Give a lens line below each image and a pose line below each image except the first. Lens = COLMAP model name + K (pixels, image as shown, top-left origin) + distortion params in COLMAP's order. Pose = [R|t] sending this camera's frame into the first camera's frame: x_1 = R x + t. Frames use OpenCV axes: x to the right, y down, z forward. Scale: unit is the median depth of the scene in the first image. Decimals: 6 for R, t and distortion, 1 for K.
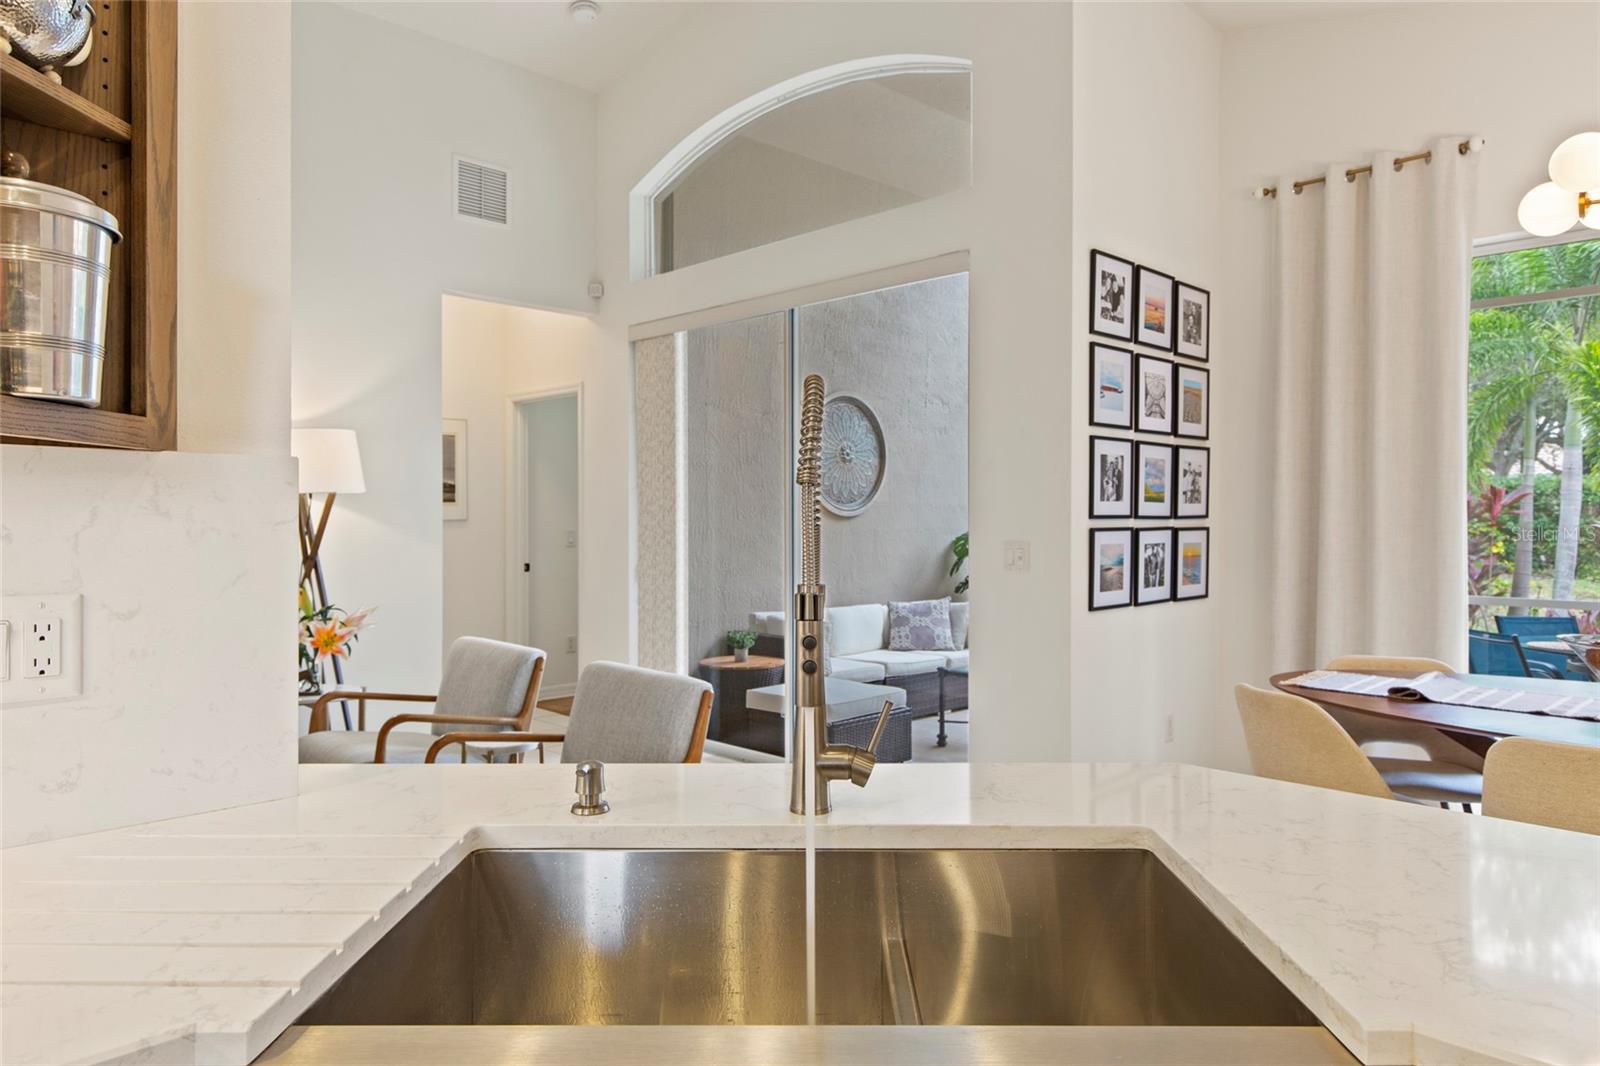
lens RADIAL K [[1025.8, 0, 797.3], [0, 1025.8, 526.3], [0, 0, 1]] dist [0.000517, 0.001531]
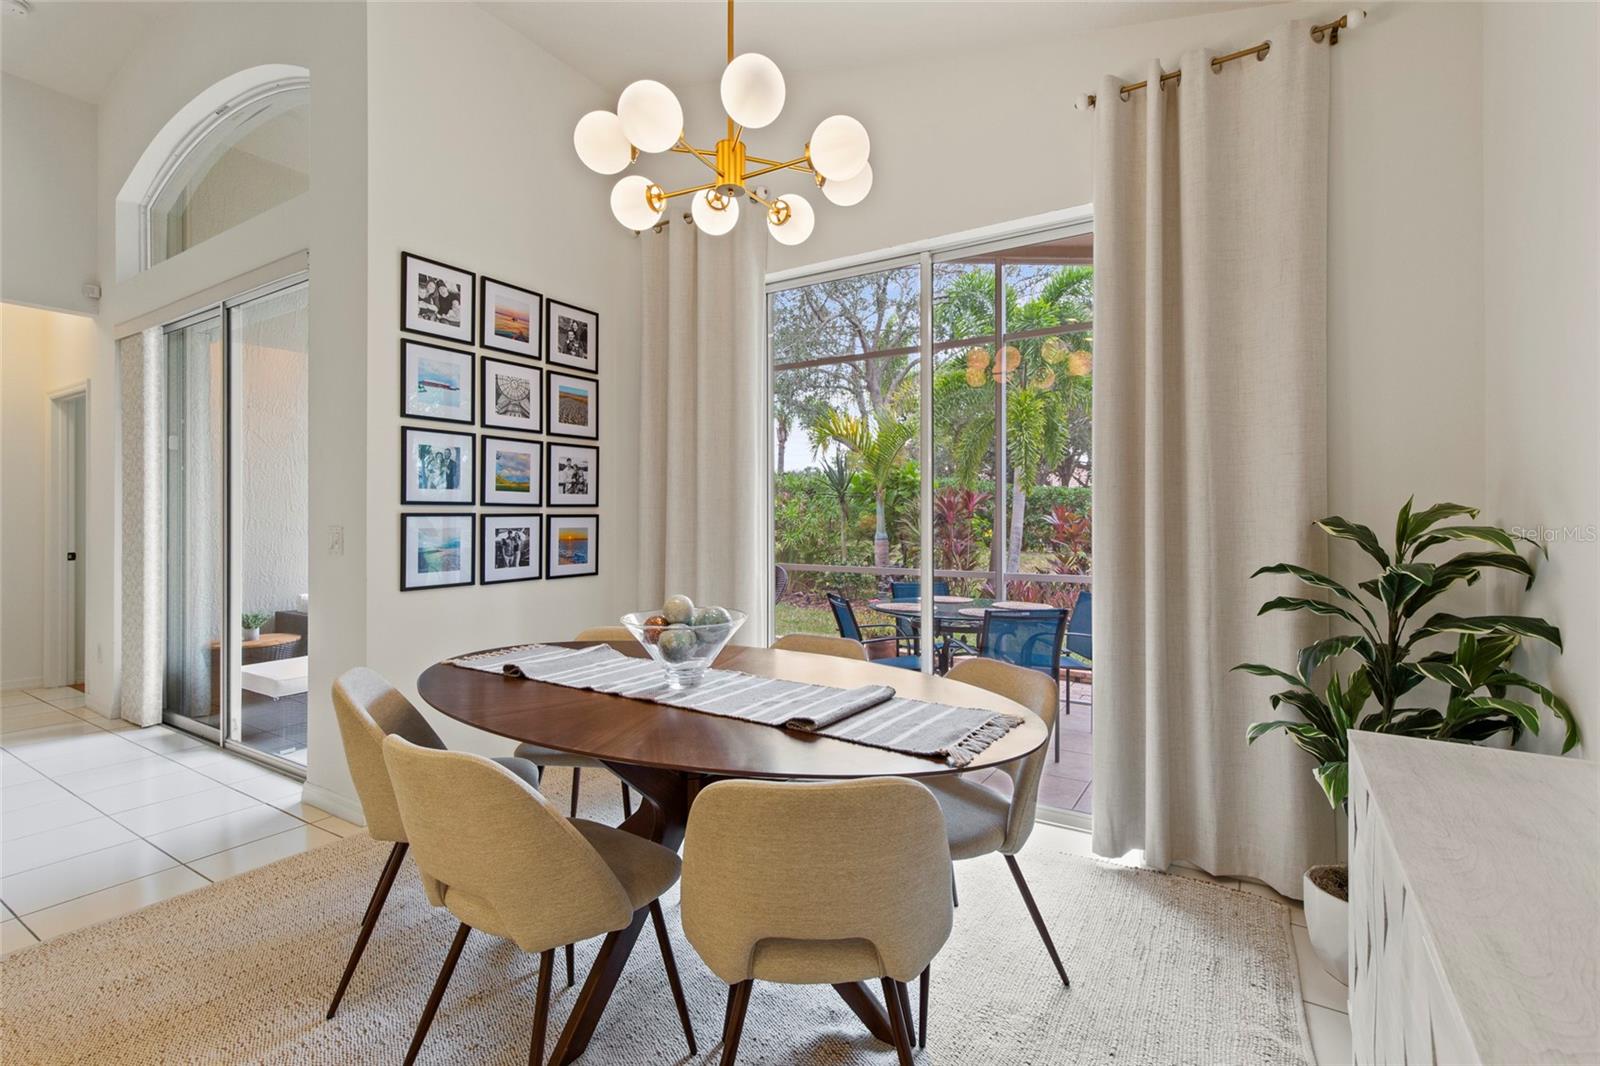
lens RADIAL K [[723.9, 0, 795.9], [0, 723.9, 518.6], [0, 0, 1]] dist [0.007831, -0.001432]
pose [[0.972629, -0.000606, 0.232362, 0.458685], [0.001989, 0.999982, -0.005715, 0.011394], [-0.232355, 0.006021, 0.972612, 0.155031]]
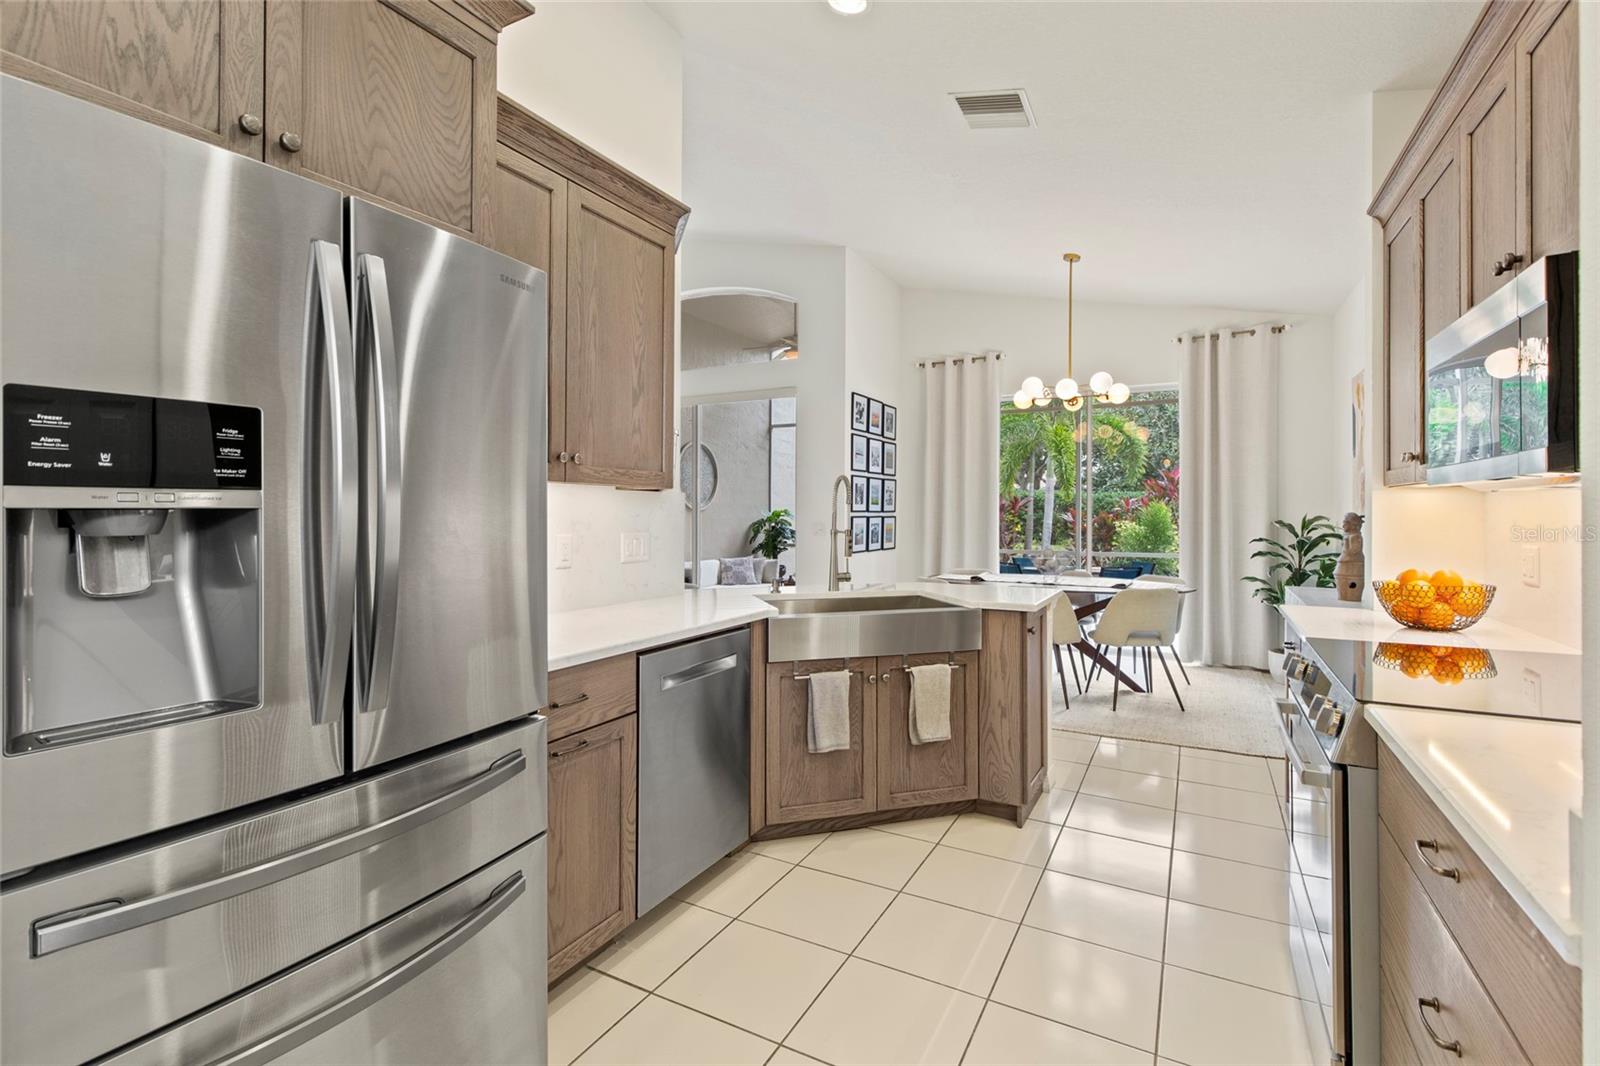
lens RADIAL K [[723.9, 0, 795.7], [0, 723.9, 518.1], [0, 0, 1]] dist [0.007831, -0.001432]
pose [[0.957542, 0.000836, 0.288293, -0.258480], [-0.000974, 0.999999, 0.000338, 0.004606], [-0.288293, -0.000604, 0.957542, -0.431022]]
